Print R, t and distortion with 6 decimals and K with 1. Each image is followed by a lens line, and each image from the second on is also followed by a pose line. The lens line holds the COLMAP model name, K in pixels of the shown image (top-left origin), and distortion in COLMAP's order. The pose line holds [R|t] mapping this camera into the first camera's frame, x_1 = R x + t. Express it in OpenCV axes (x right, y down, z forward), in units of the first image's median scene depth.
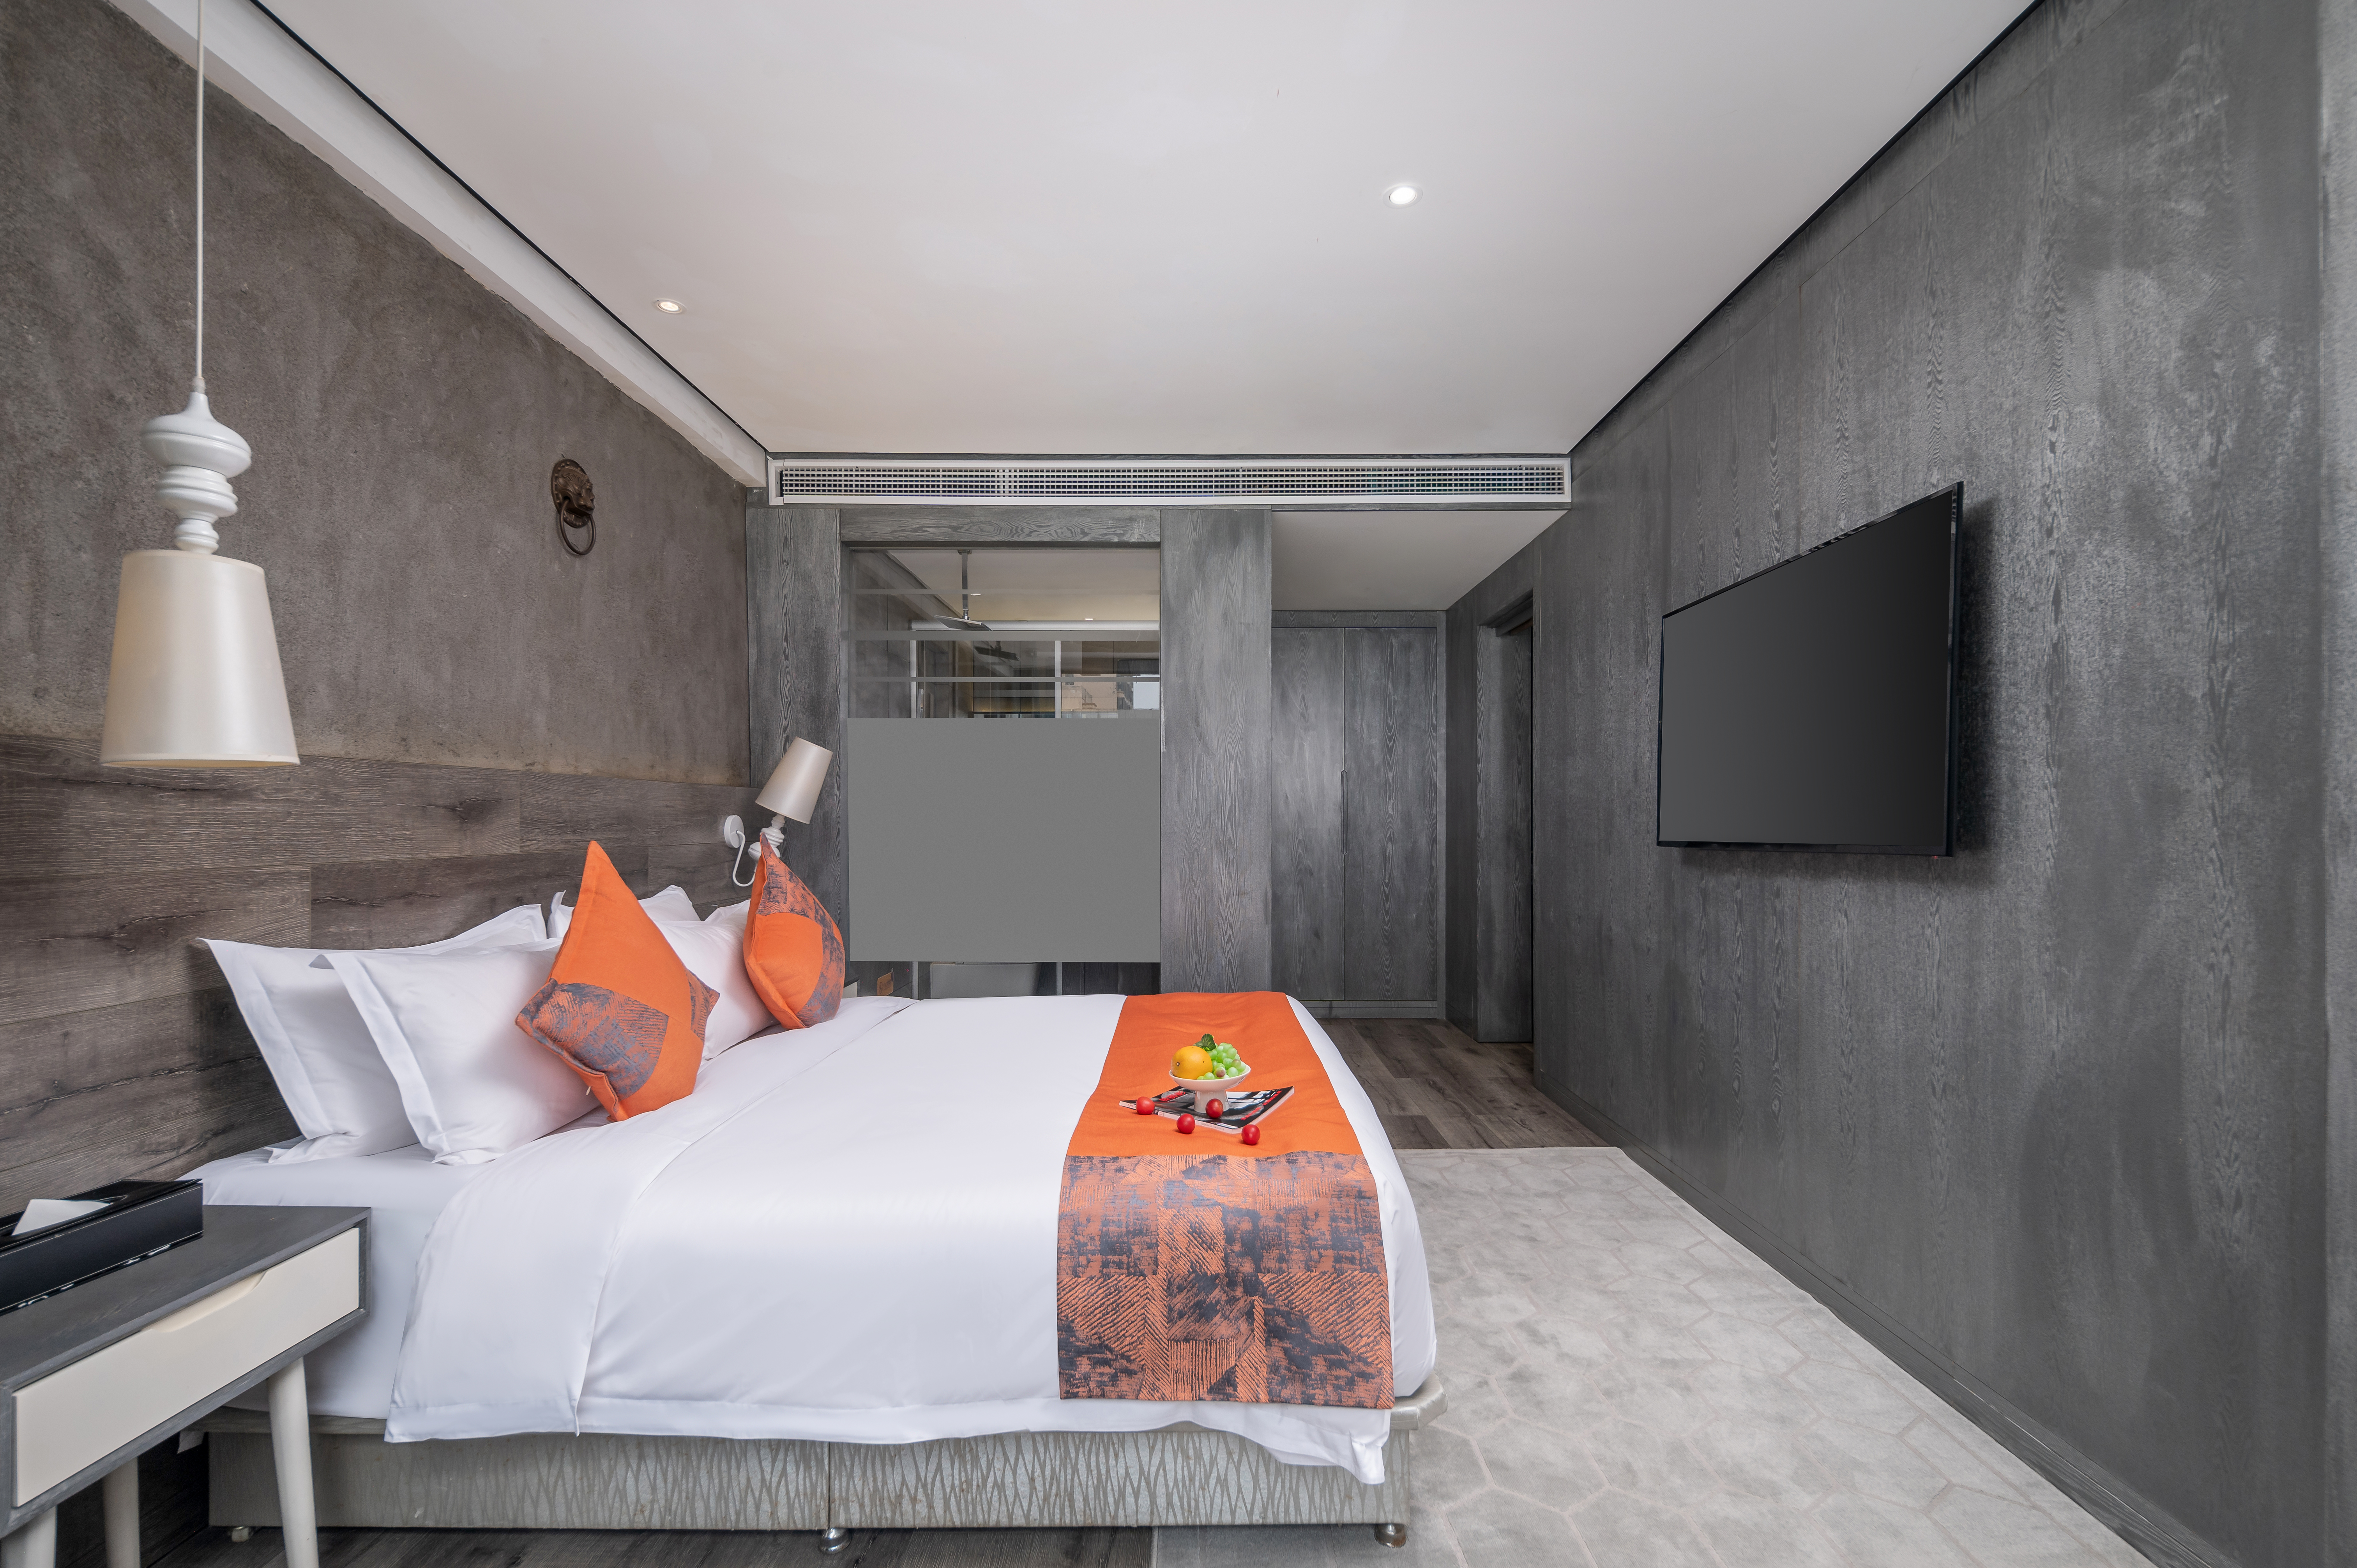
lens RADIAL K [[1040.2, 0, 1184.0], [0, 1040.2, 821.7], [0, 0, 1]] dist [-0.000197, -0.000132]
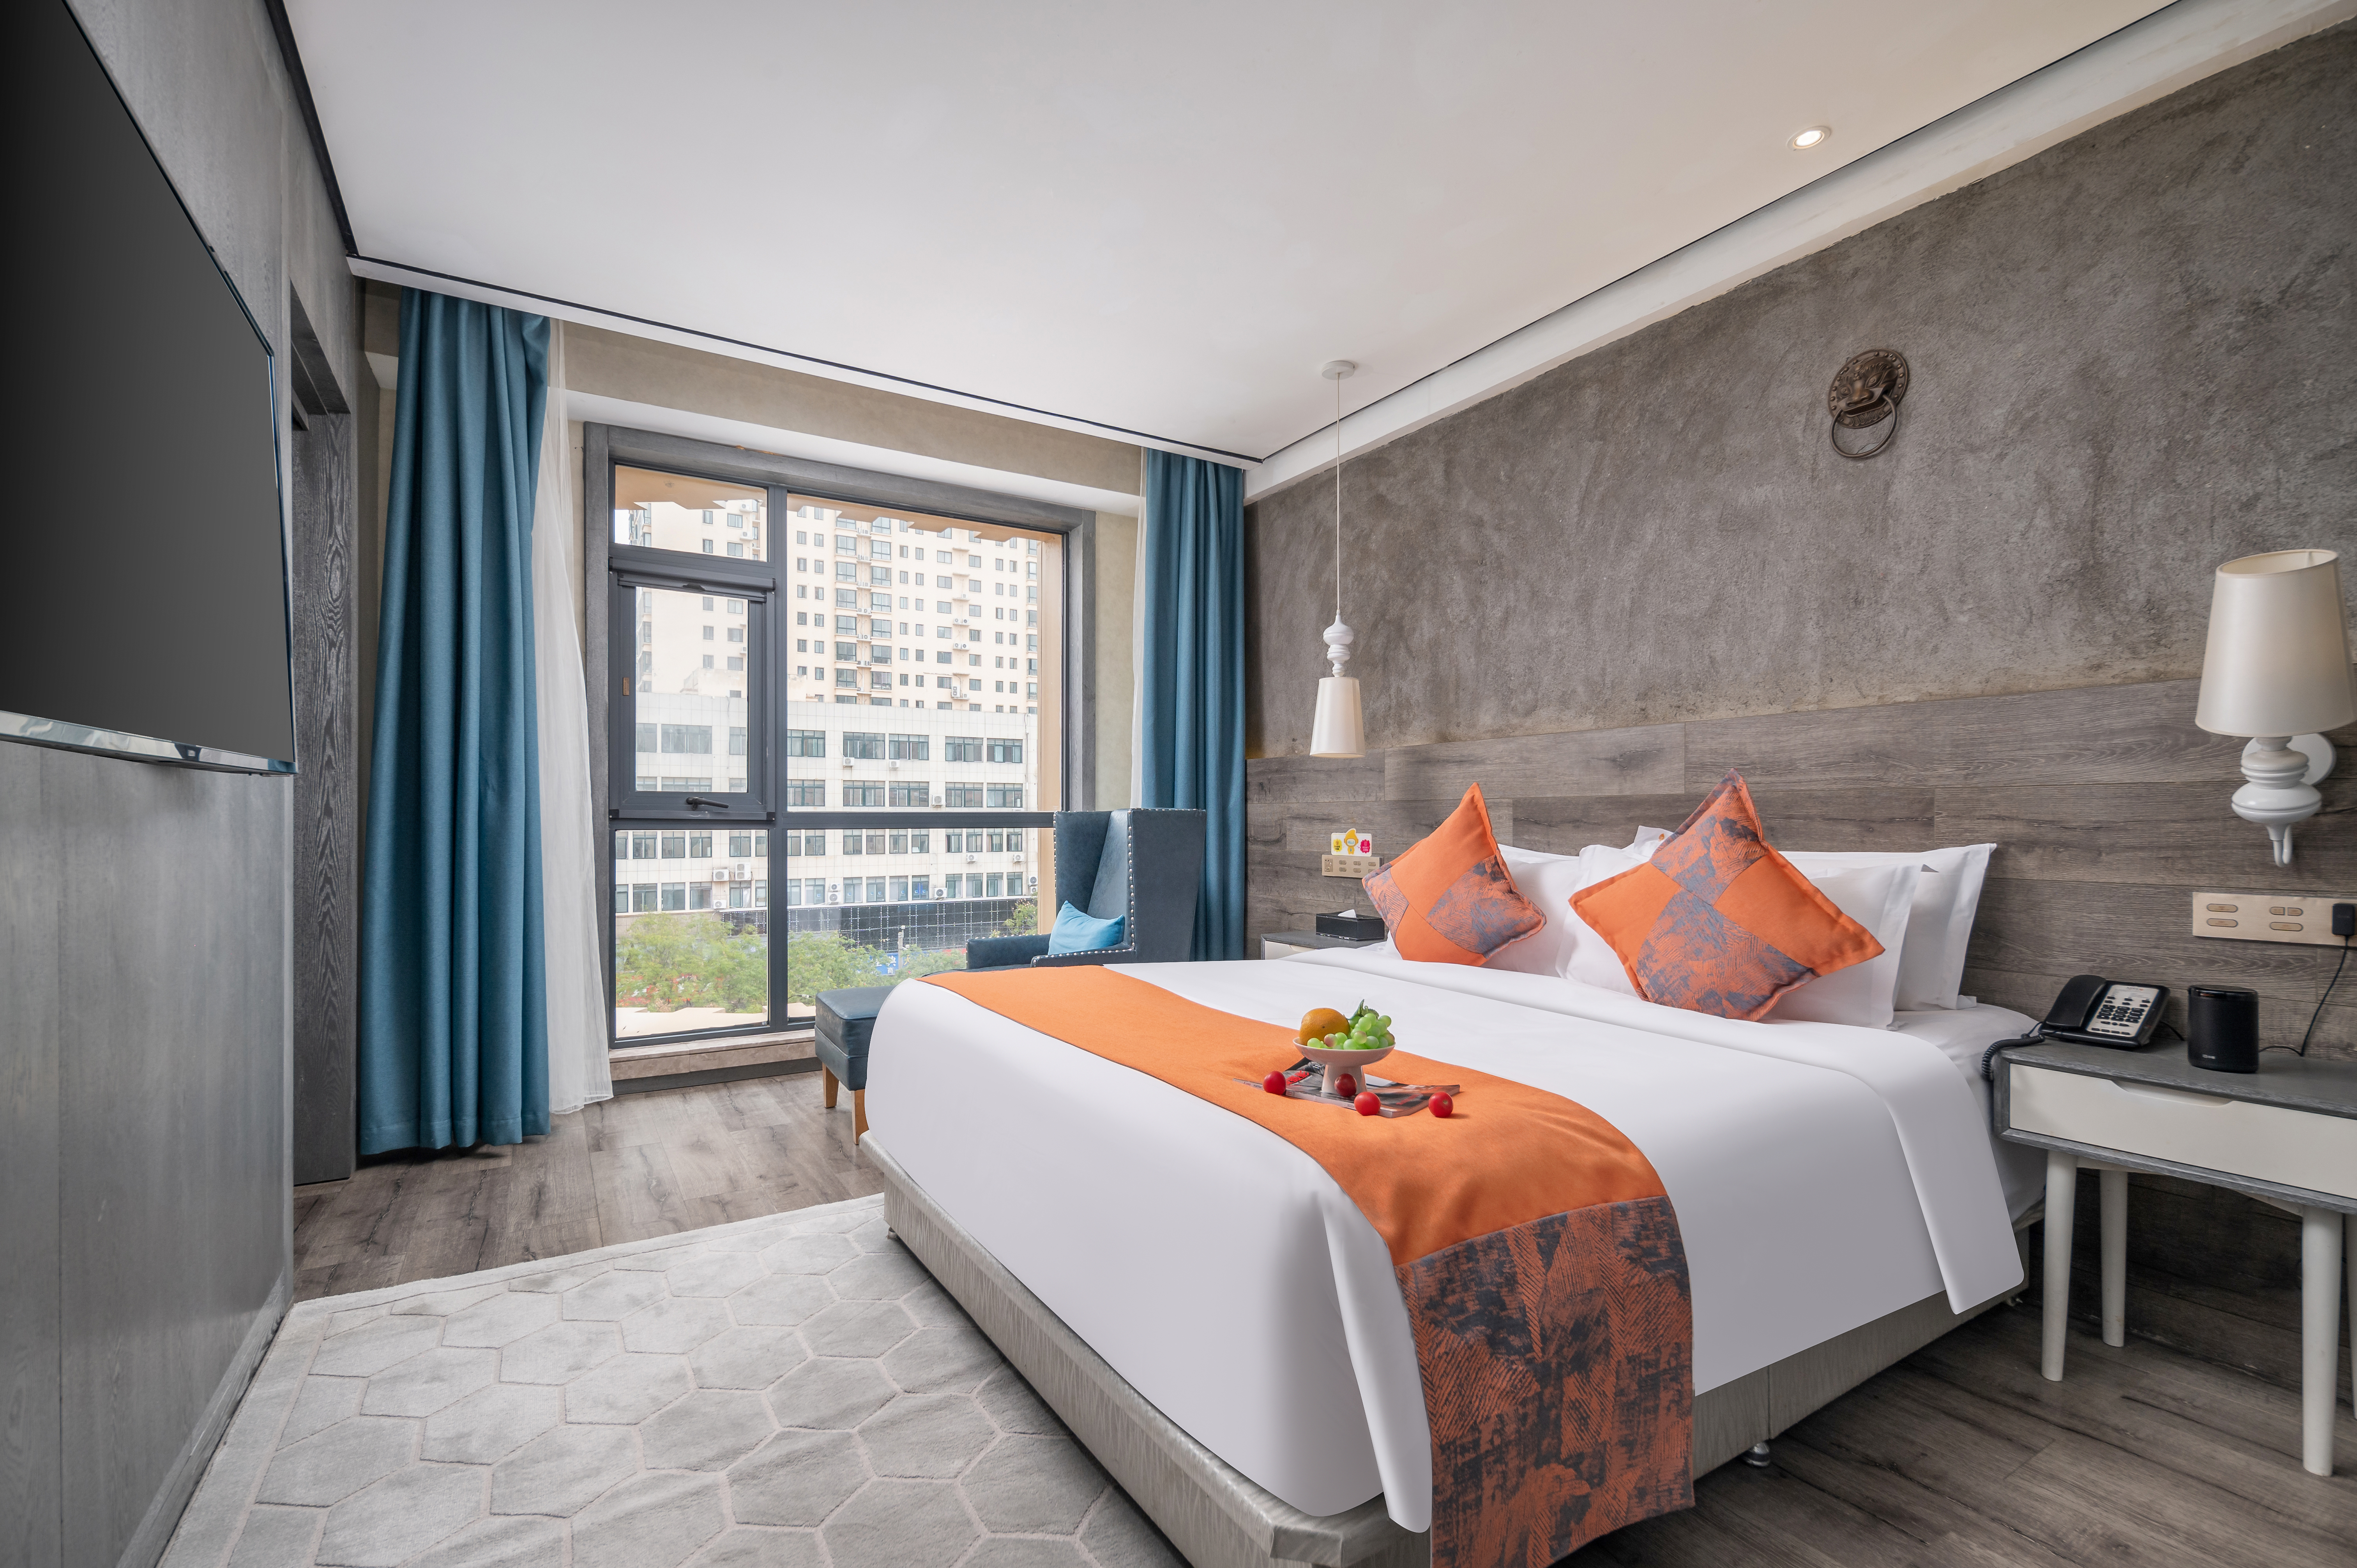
lens RADIAL K [[1040.2, 0, 1184.0], [0, 1040.2, 821.7], [0, 0, 1]] dist [-0.000197, -0.000132]
pose [[-0.845575, 0.005407, -0.533828, 0.549447], [0.003225, 0.999982, 0.005021, 0.066604], [0.533846, 0.002524, -0.845578, 2.093611]]
